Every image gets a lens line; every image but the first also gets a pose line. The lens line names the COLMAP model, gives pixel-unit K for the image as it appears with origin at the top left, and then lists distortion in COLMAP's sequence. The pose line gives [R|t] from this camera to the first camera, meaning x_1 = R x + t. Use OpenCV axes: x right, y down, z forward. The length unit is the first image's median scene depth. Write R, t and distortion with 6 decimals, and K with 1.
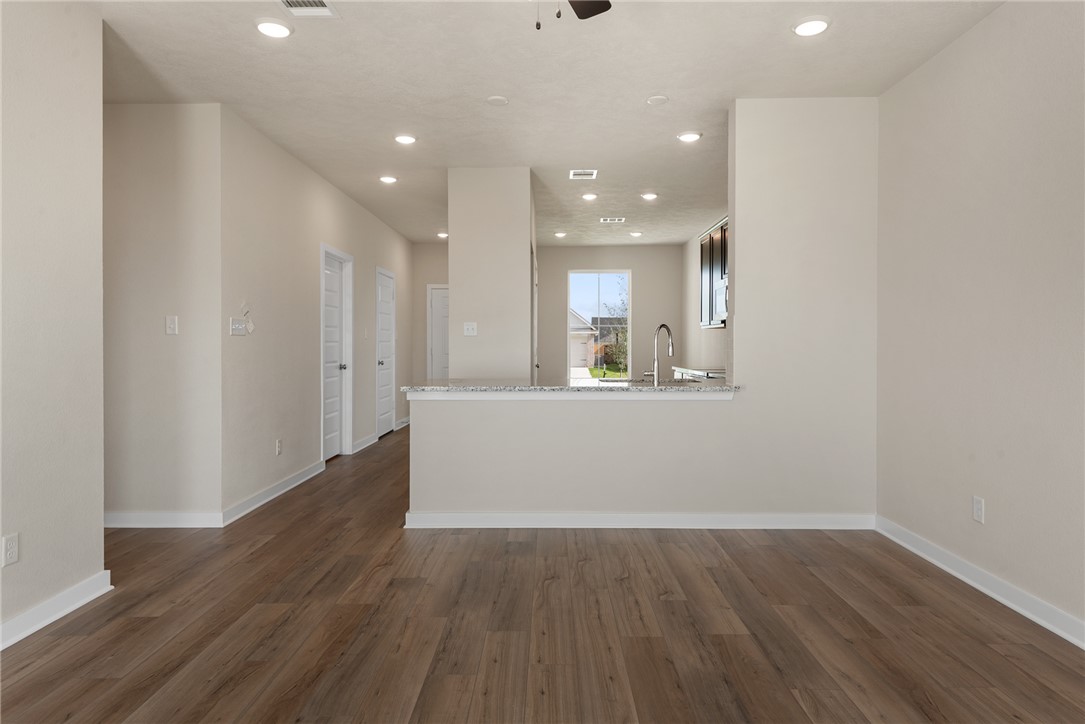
lens RADIAL K [[650.9, 0, 547.5], [0, 650.9, 351.1], [0, 0, 1]] dist [0.008181, -0.001749]
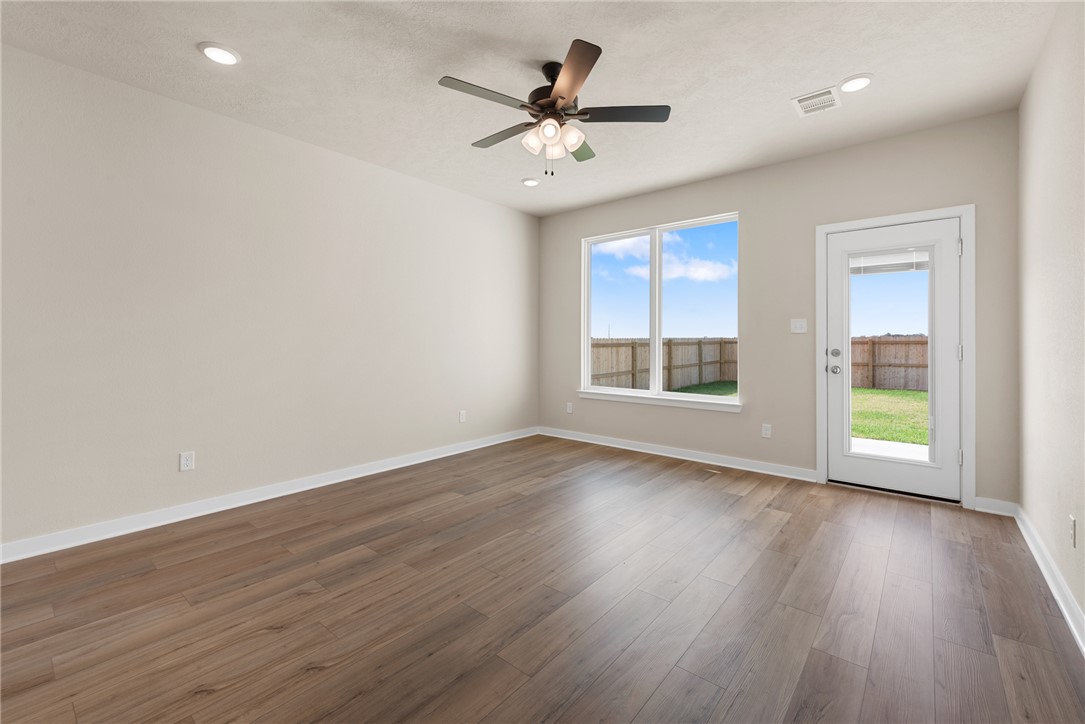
lens RADIAL K [[454.5, 0, 544.6], [0, 454.5, 343.6], [0, 0, 1]] dist [0.010396, -0.004344]
pose [[-0.771420, -0.004041, 0.636313, -0.515419], [0.005909, 0.999891, 0.013513, -0.011366], [-0.636299, 0.014184, -0.771312, 1.248218]]
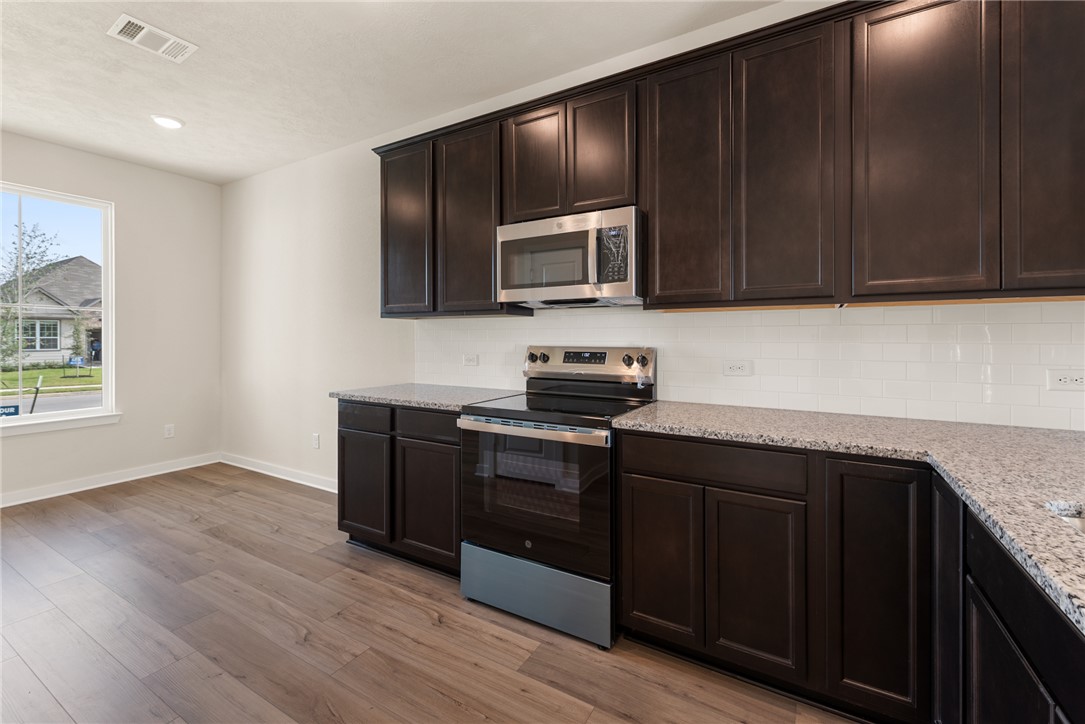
lens RADIAL K [[460.0, 0, 548.0], [0, 460.0, 339.1], [0, 0, 1]] dist [0.003328, -0.000311]
pose [[0.499249, -0.002815, 0.866454, -0.066303], [0.007985, 0.999967, -0.001352, -0.036220], [-0.866422, 0.007594, 0.499255, 1.644537]]
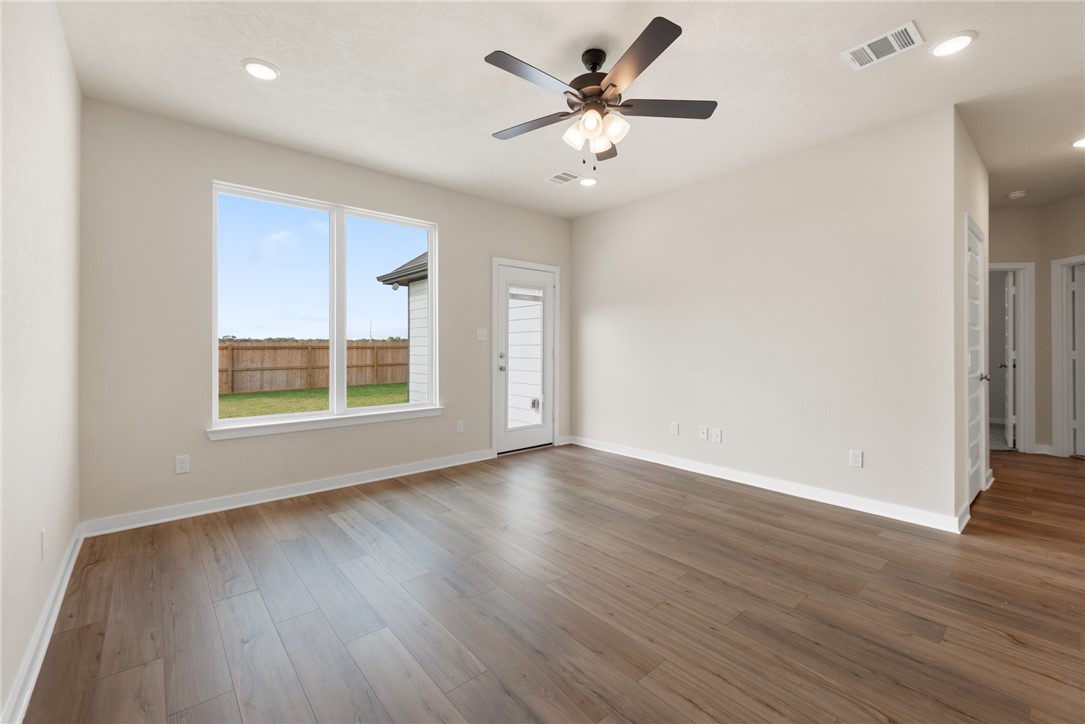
lens RADIAL K [[454.5, 0, 544.6], [0, 454.5, 343.6], [0, 0, 1]] dist [0.010396, -0.004344]
pose [[-0.754007, -0.002728, -0.656861, 0.553386], [-0.005837, 0.999980, 0.002548, -0.013668], [0.656840, 0.005755, -0.754008, 1.130440]]
